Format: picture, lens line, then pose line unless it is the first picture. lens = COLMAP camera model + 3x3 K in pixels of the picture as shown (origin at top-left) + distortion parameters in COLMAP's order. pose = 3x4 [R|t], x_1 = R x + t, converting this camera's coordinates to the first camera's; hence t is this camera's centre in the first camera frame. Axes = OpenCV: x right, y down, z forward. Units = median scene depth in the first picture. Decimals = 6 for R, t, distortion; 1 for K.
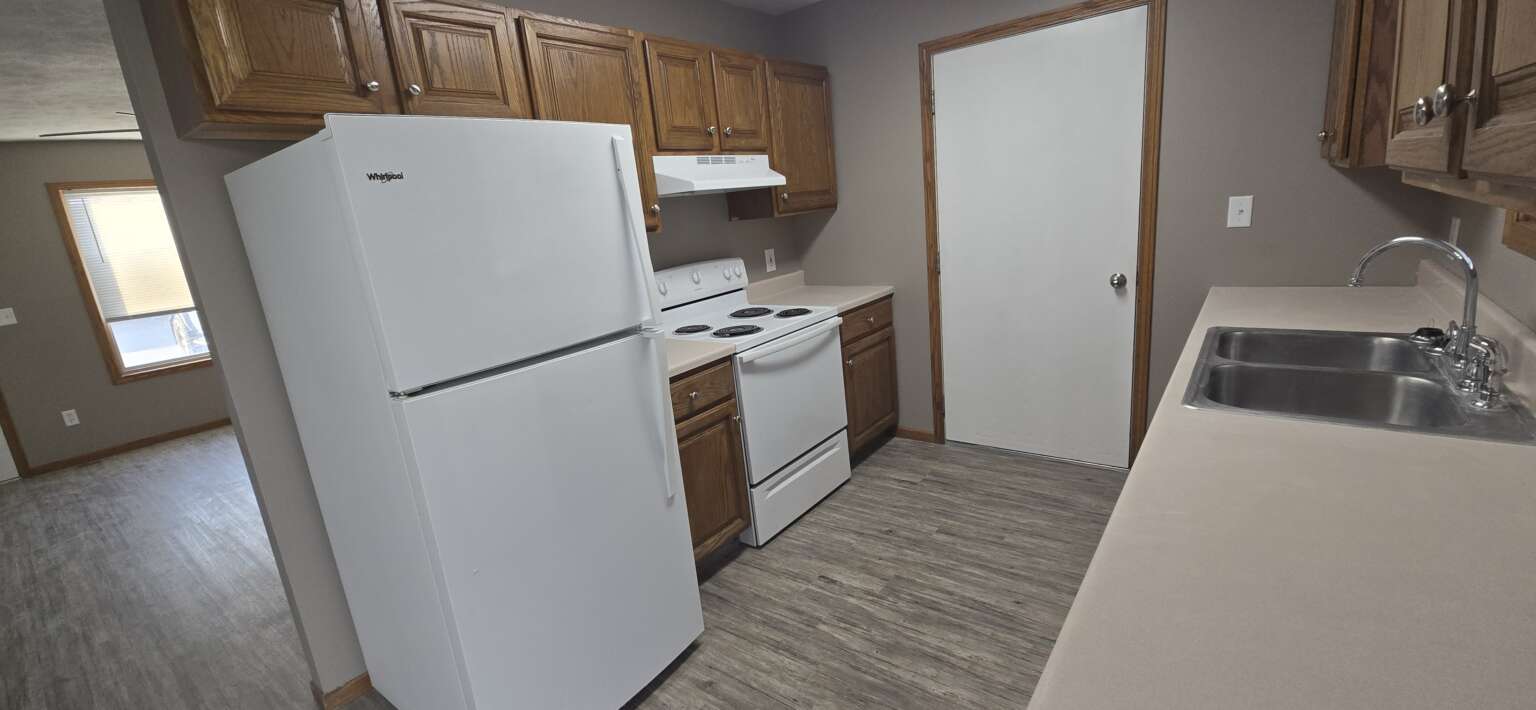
lens RADIAL K [[622.0, 0, 769.3], [0, 622.0, 348.9], [0, 0, 1]] dist [-0.011326, 0.000268]
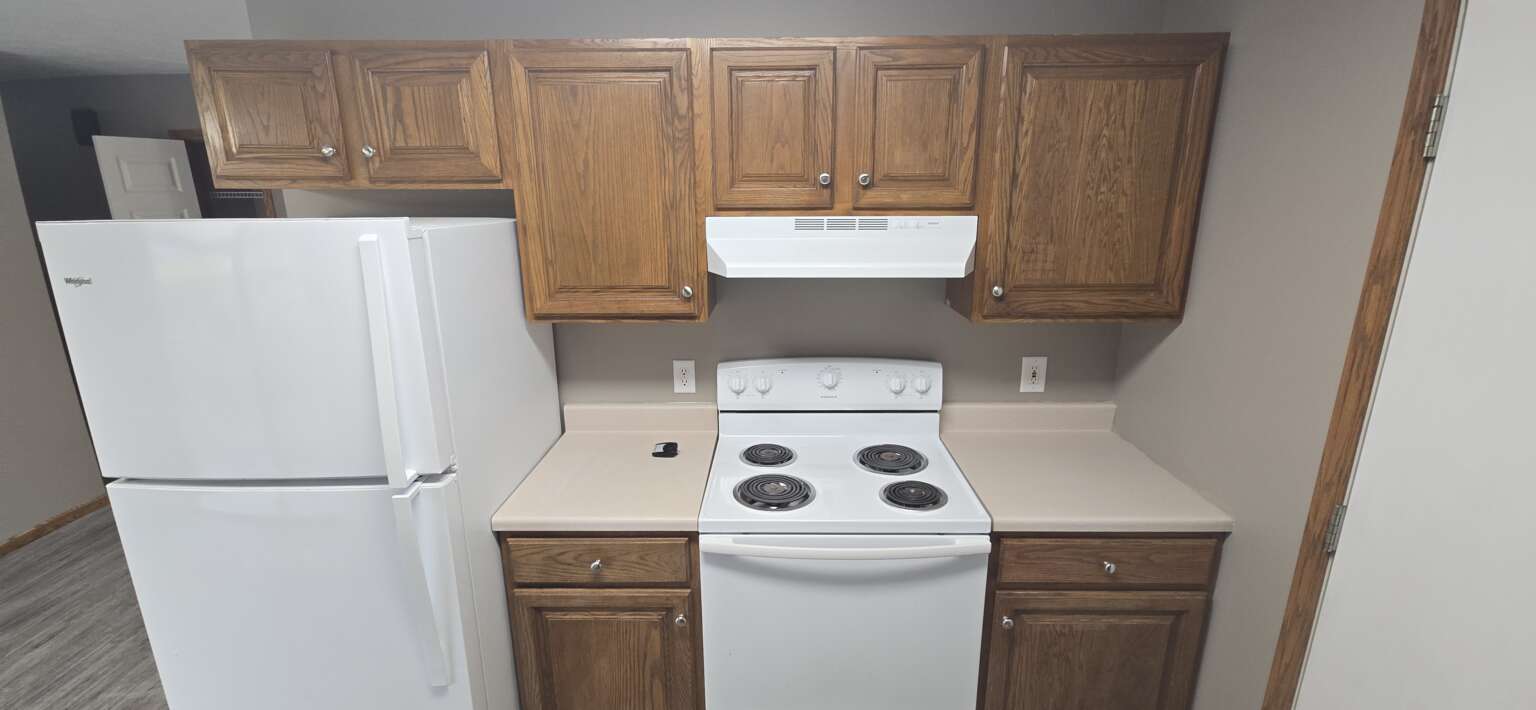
lens RADIAL K [[622.0, 0, 768.9], [0, 622.0, 351.0], [0, 0, 1]] dist [-0.011326, 0.000268]
pose [[0.595668, 0.290534, -0.748845, 0.365438], [-0.236905, 0.954367, 0.181825, -0.267496], [0.767499, 0.069098, 0.637315, 0.531637]]
